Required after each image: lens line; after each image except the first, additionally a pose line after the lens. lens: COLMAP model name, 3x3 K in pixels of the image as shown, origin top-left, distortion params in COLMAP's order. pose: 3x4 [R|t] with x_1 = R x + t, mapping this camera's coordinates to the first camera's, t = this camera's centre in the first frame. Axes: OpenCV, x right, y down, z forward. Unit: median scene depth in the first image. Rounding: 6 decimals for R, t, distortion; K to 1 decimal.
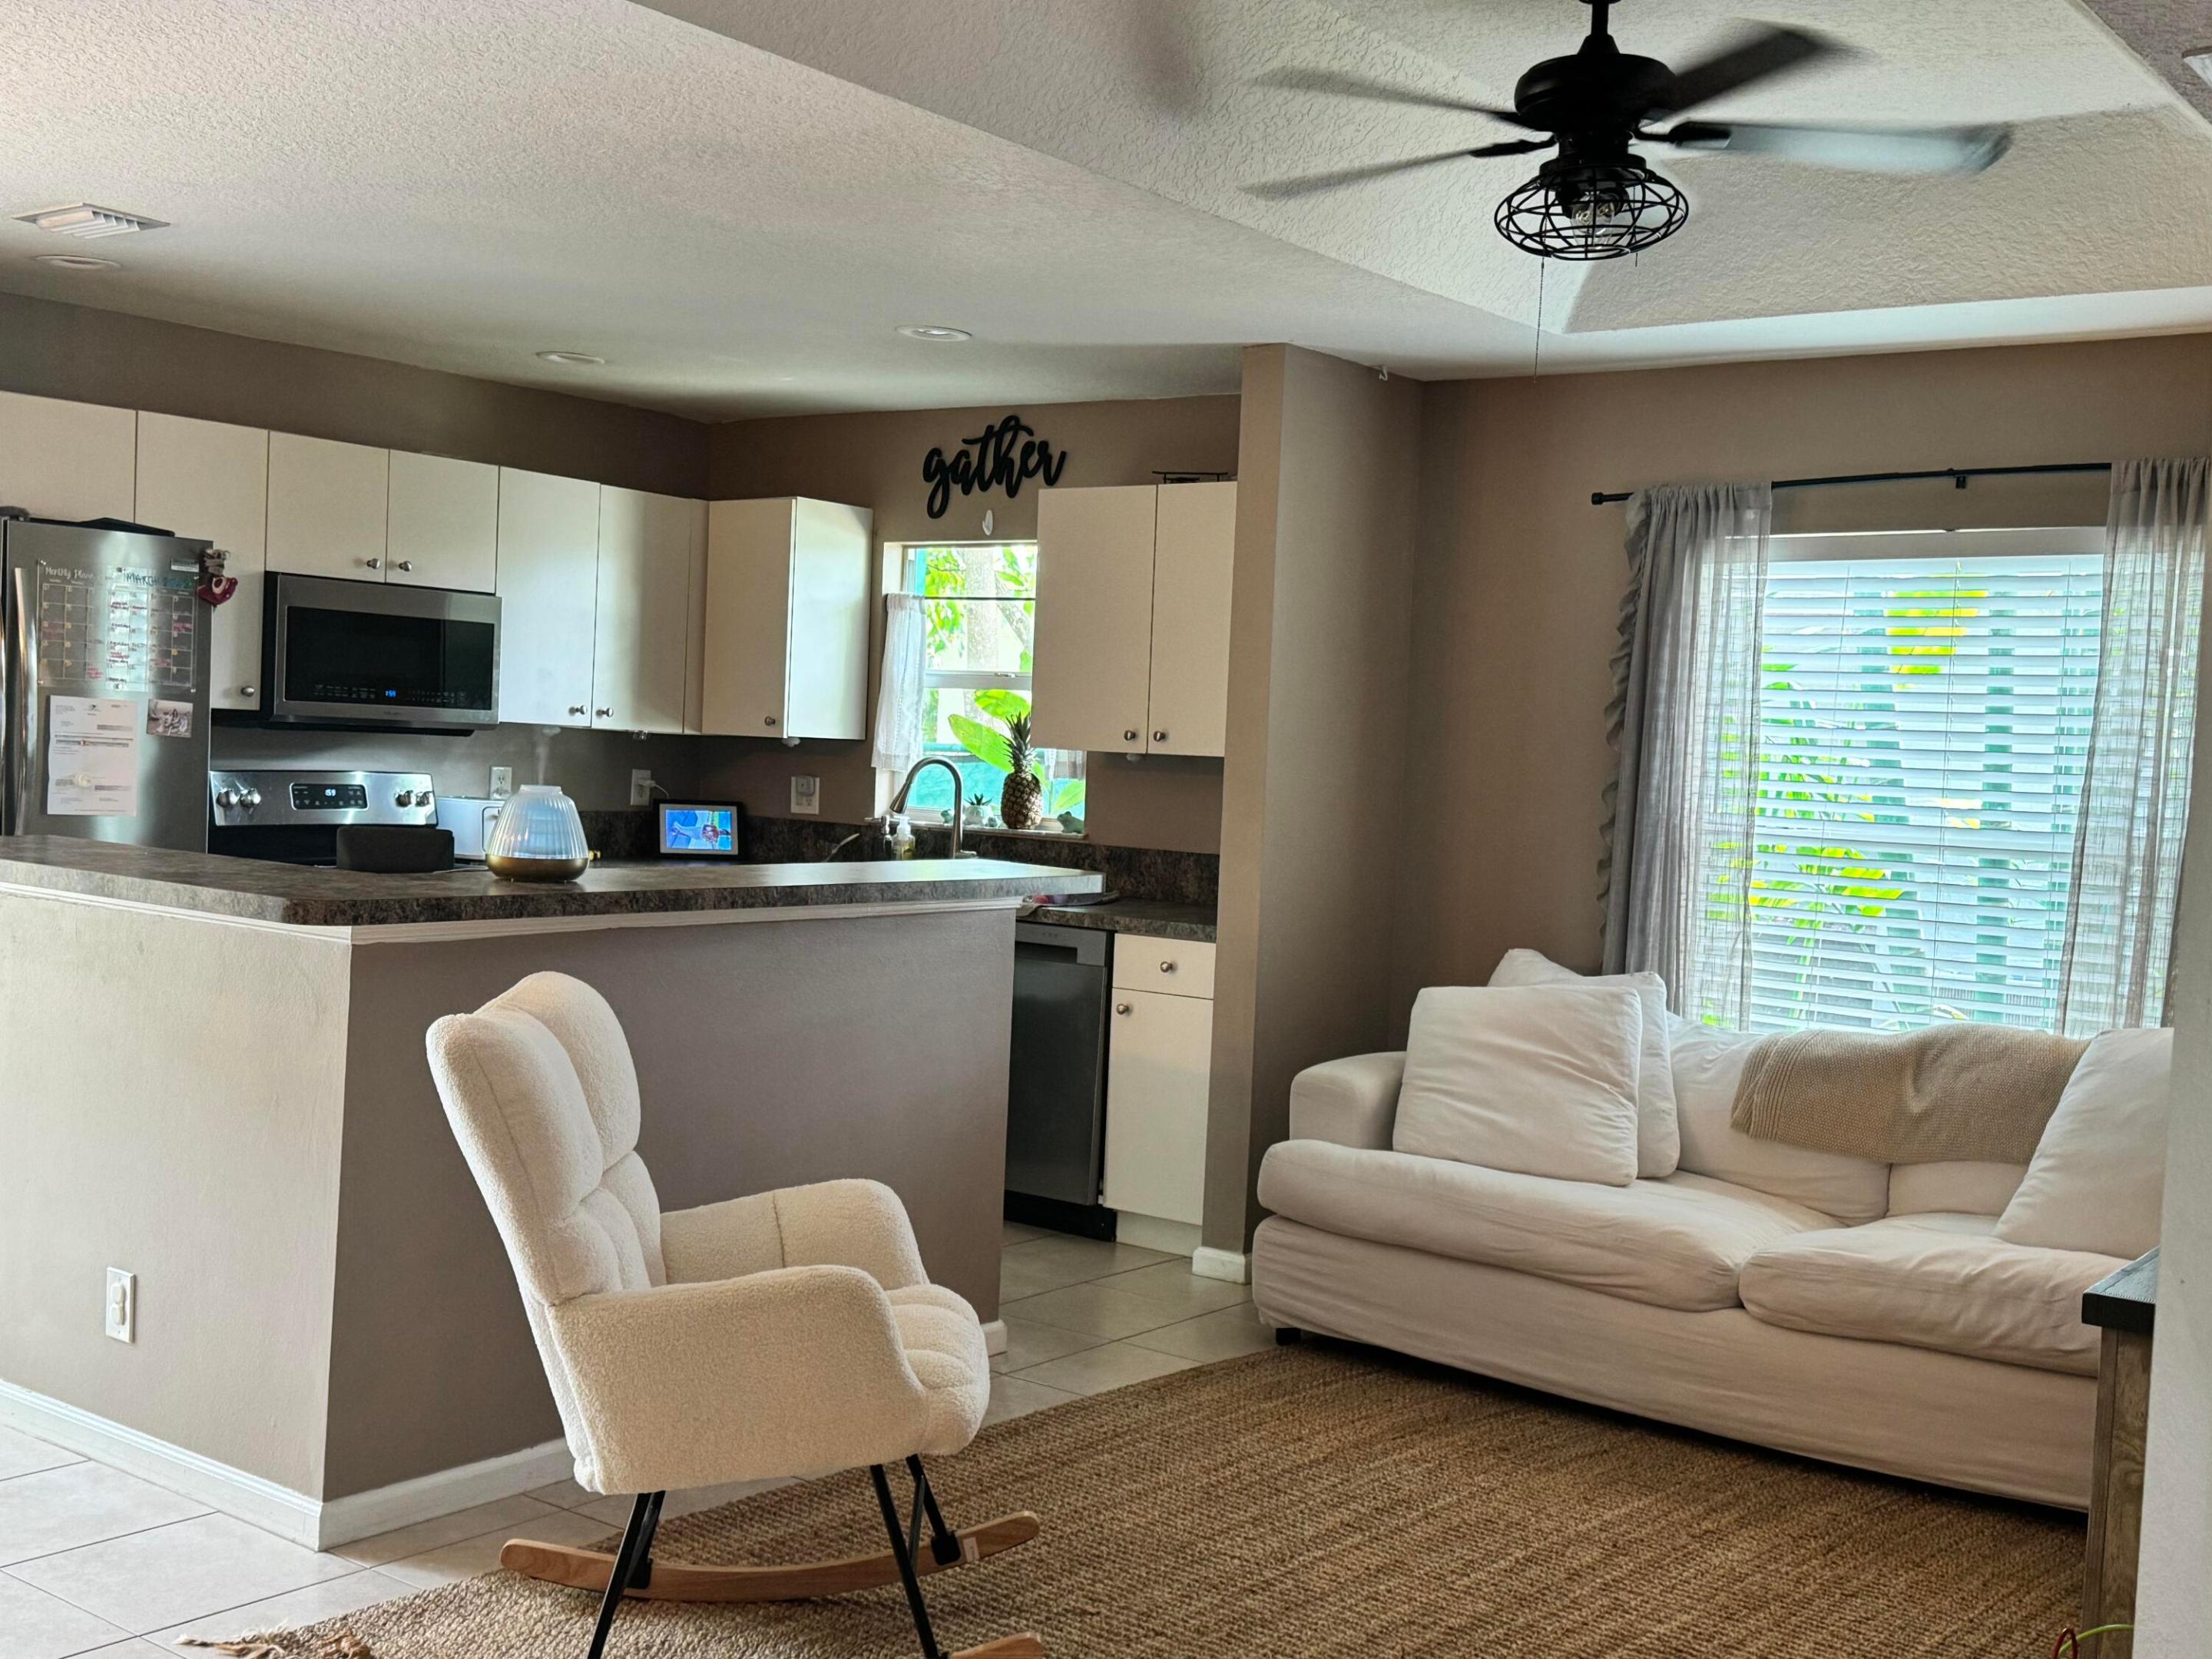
lens RADIAL K [[2358.0, 0, 1101.5], [0, 2358.0, 839.2], [0, 0, 1]] dist [0.216329, -0.497483]
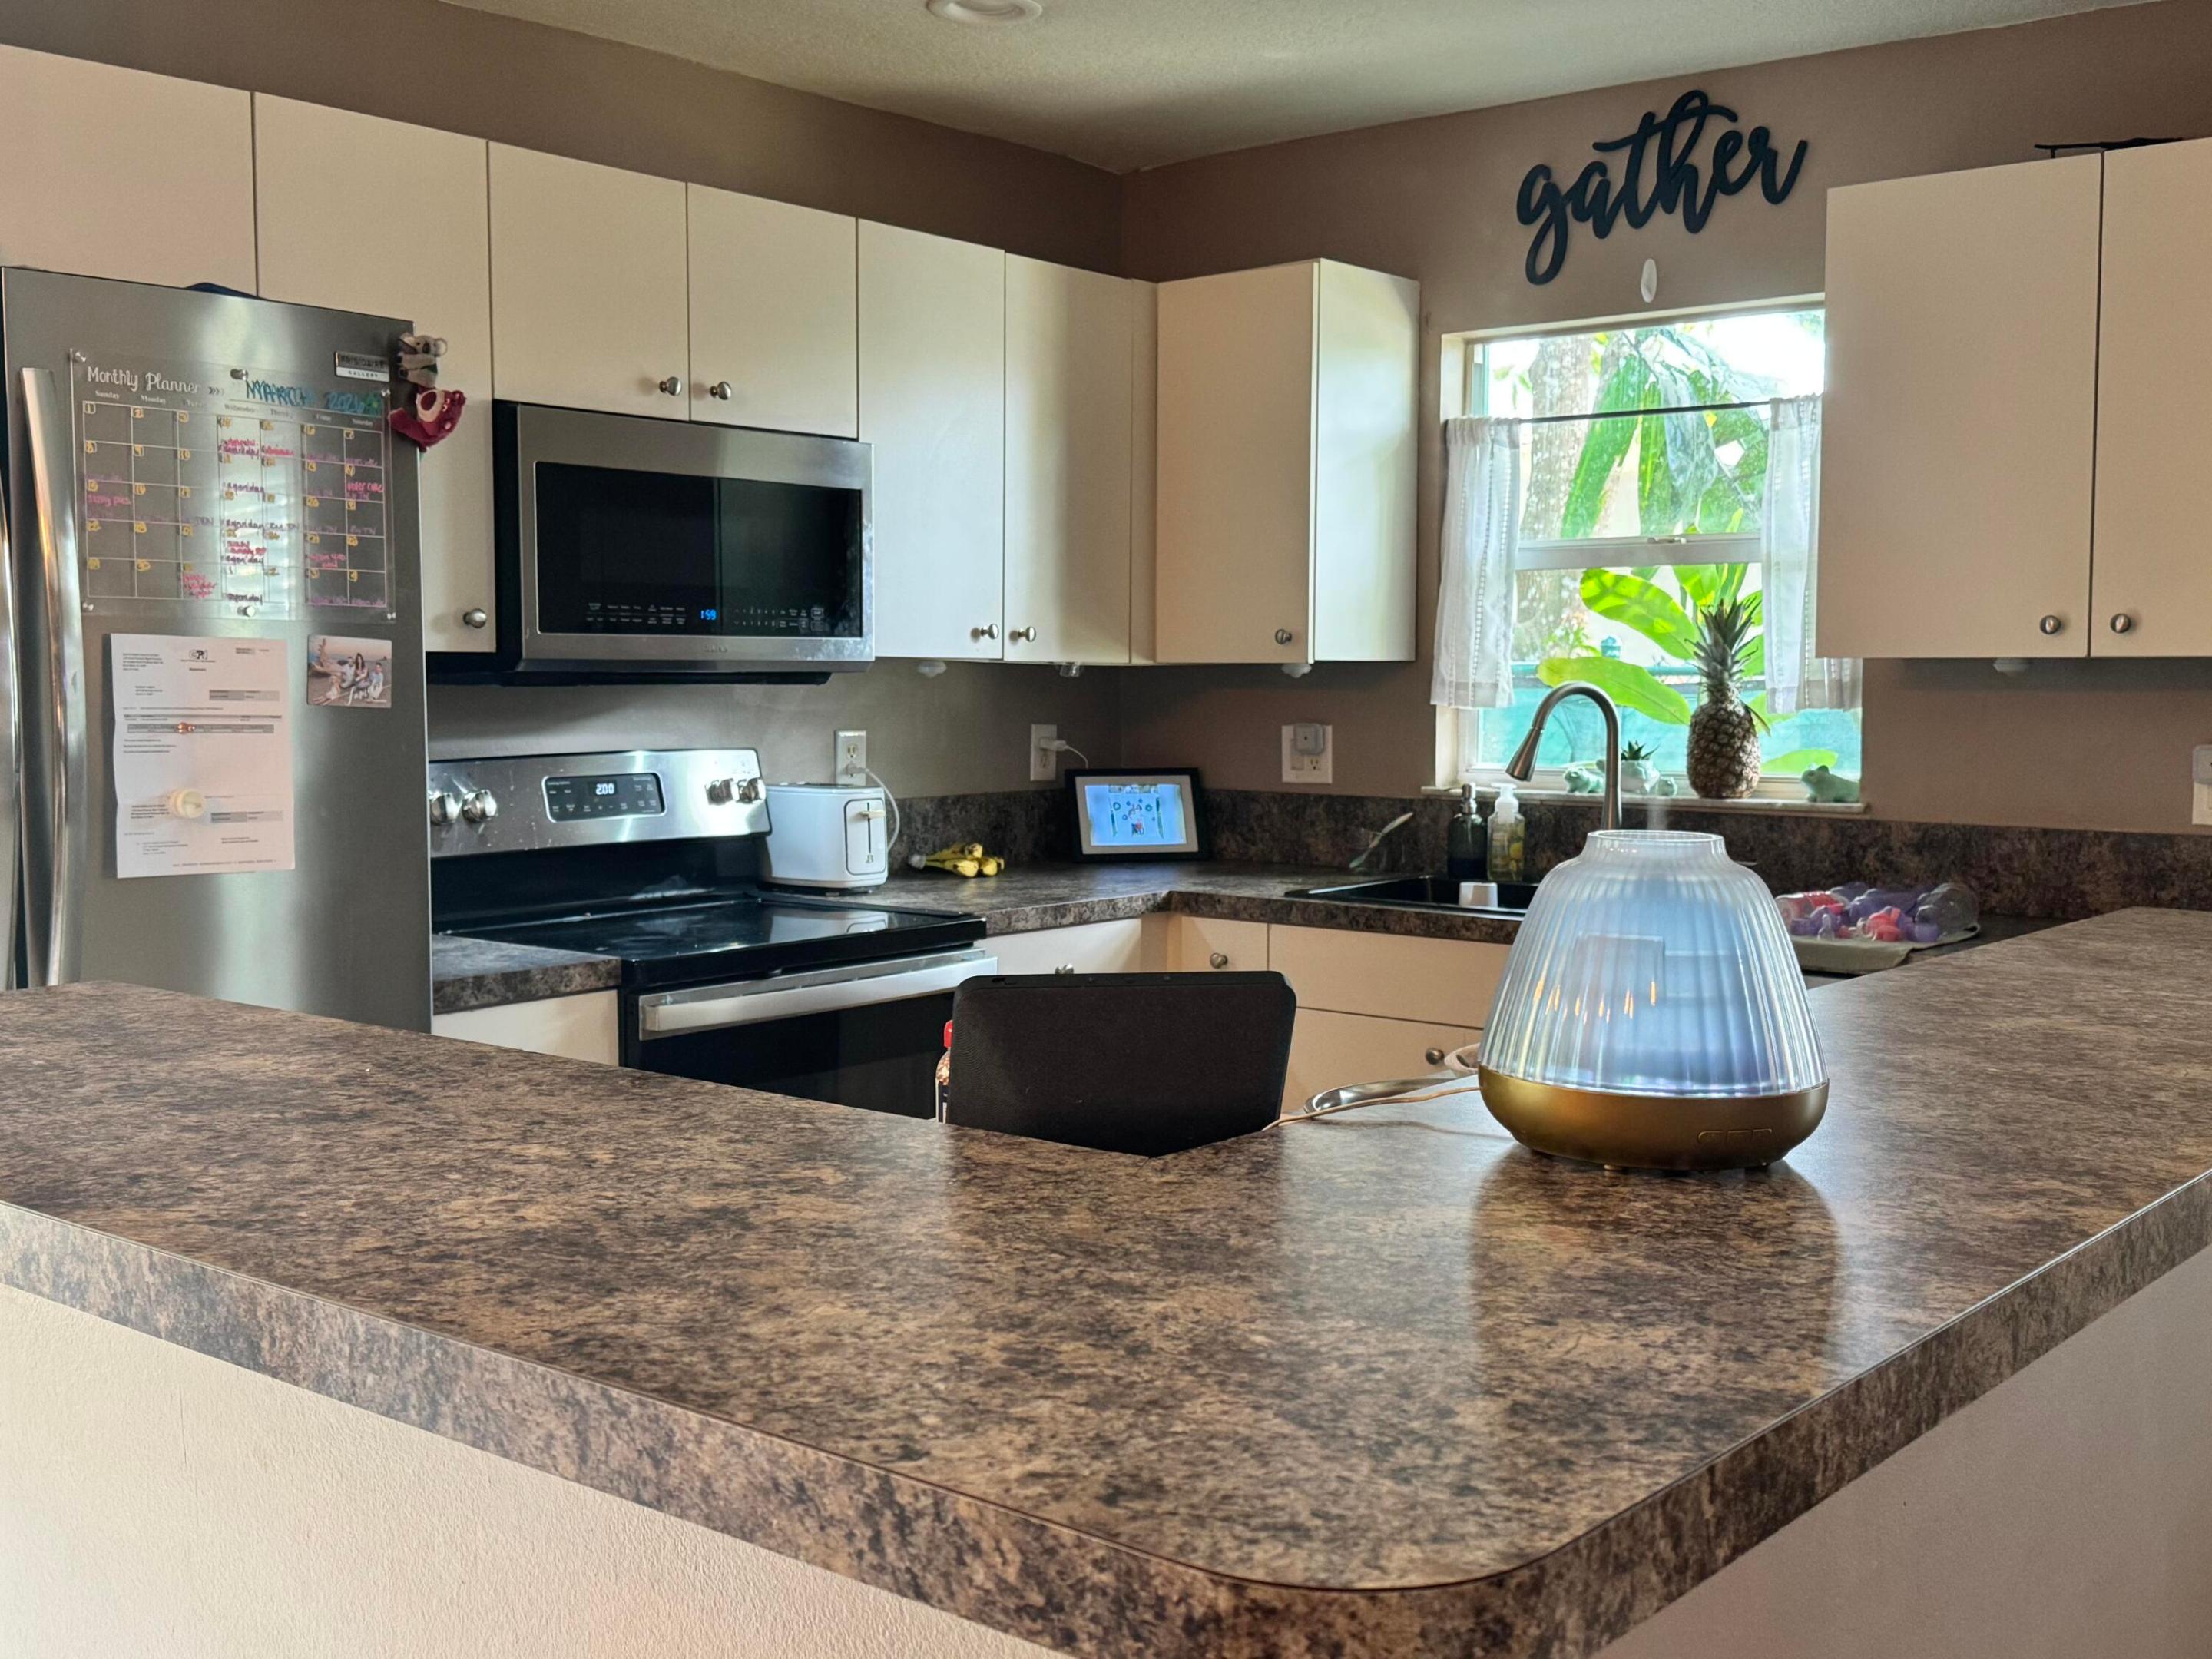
lens RADIAL K [[2358.0, 0, 1101.5], [0, 2358.0, 839.2], [0, 0, 1]] dist [0.216329, -0.497483]
pose [[0.998209, -0.039613, -0.044823, -0.204606], [0.041034, 0.998669, 0.031239, -0.023848], [0.043526, -0.033022, 0.998506, 0.493879]]
